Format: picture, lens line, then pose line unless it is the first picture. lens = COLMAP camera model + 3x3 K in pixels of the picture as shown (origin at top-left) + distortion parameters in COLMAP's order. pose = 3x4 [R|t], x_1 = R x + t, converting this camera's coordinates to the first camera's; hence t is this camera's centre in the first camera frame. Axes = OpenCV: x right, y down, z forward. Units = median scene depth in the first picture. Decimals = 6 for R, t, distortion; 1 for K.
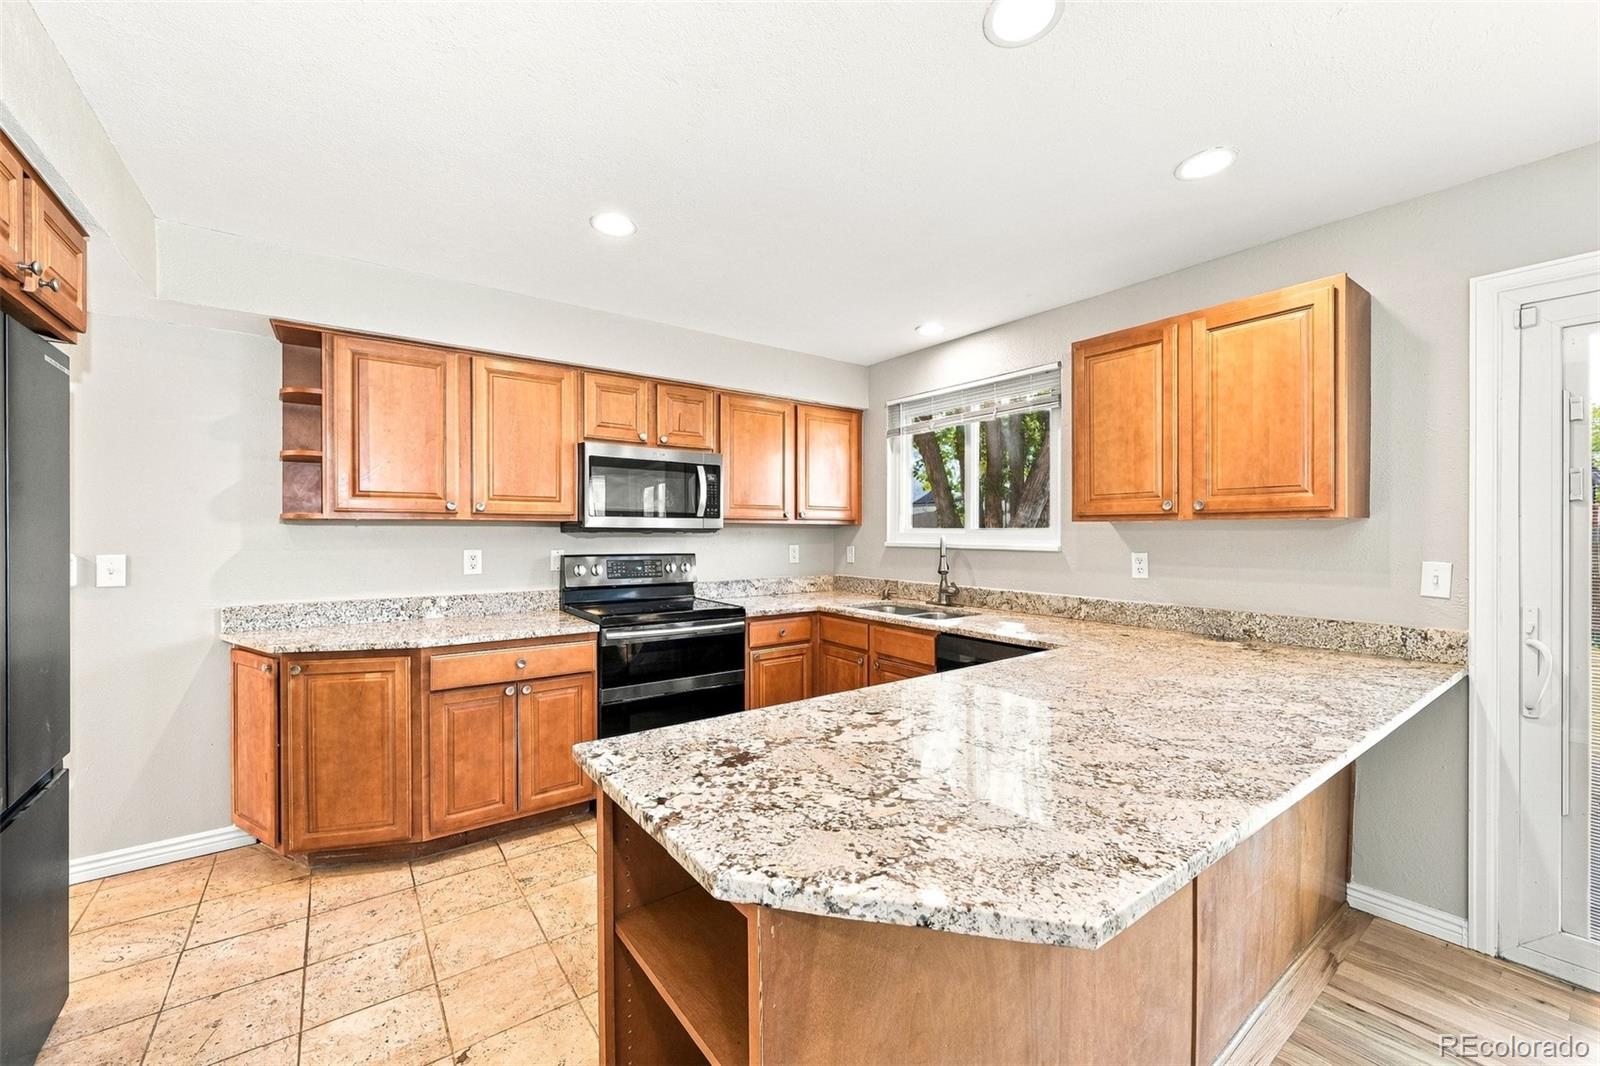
lens RADIAL K [[627.4, 0, 797.5], [0, 627.4, 530.5], [0, 0, 1]] dist [-0.000457, -0.000009]
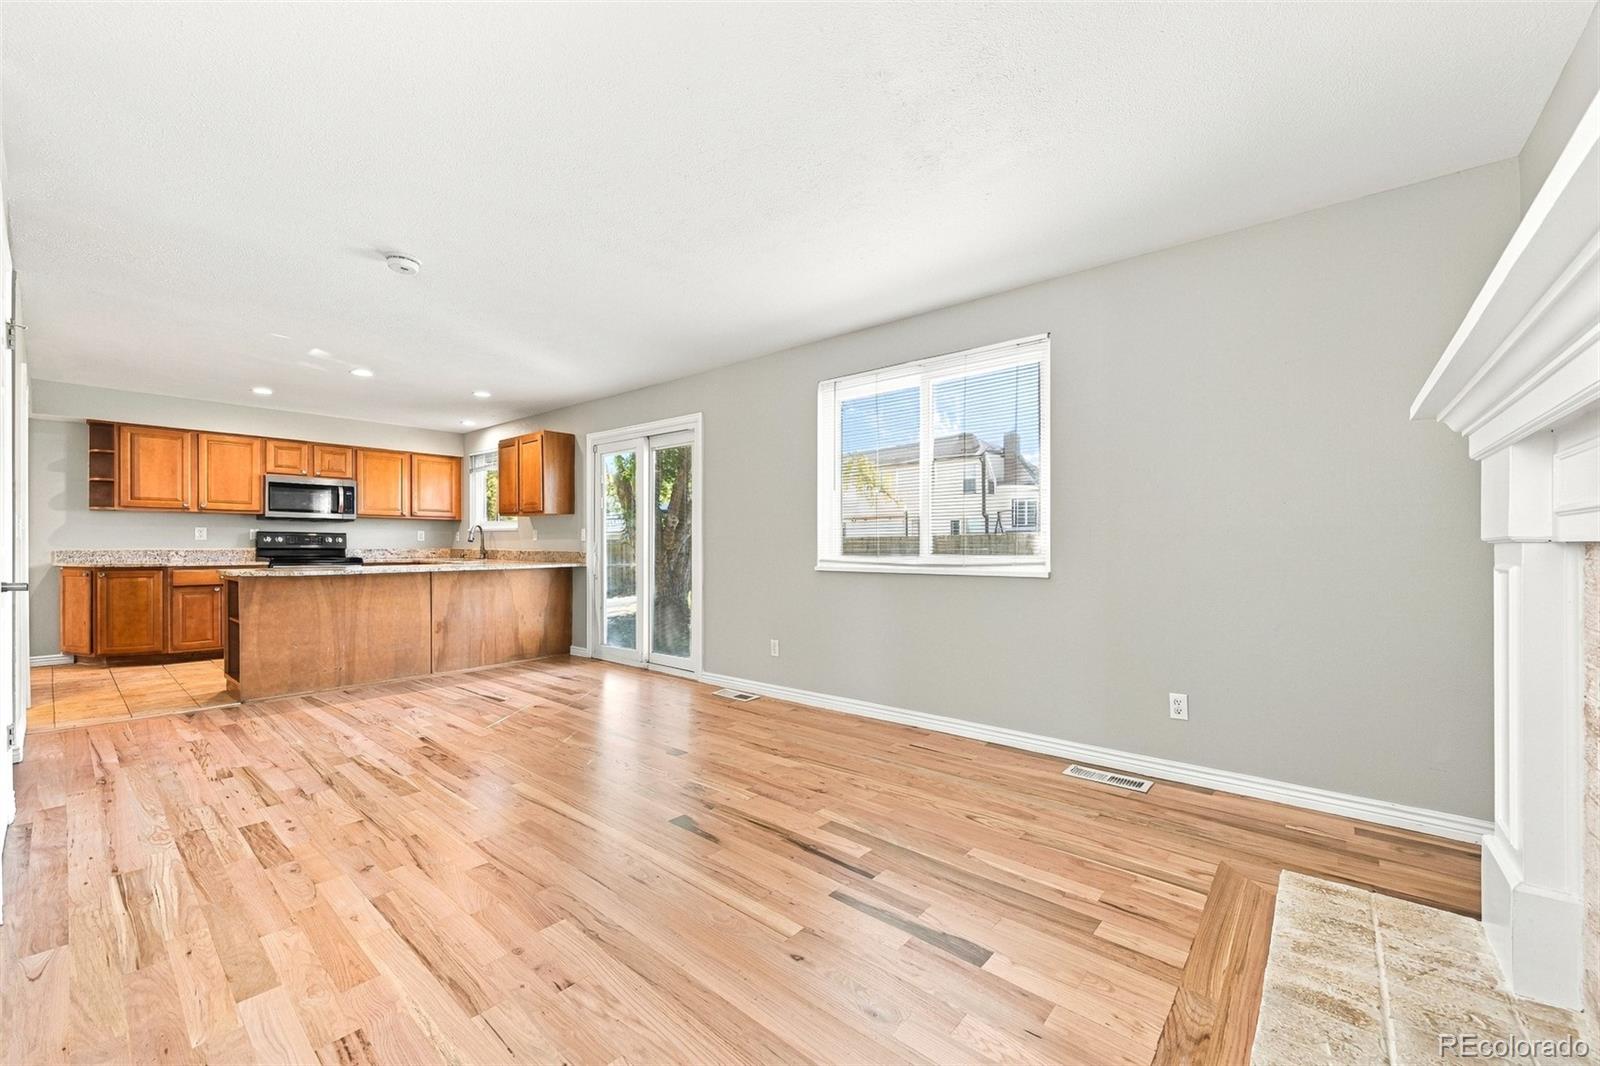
lens RADIAL K [[627.4, 0, 795.7], [0, 627.4, 541.9], [0, 0, 1]] dist [-0.000457, -0.000009]
pose [[0.972192, 0.003335, 0.234162, 0.890516], [-0.003332, 0.999994, -0.000409, 0.074789], [-0.234162, -0.000383, 0.972198, -1.438414]]
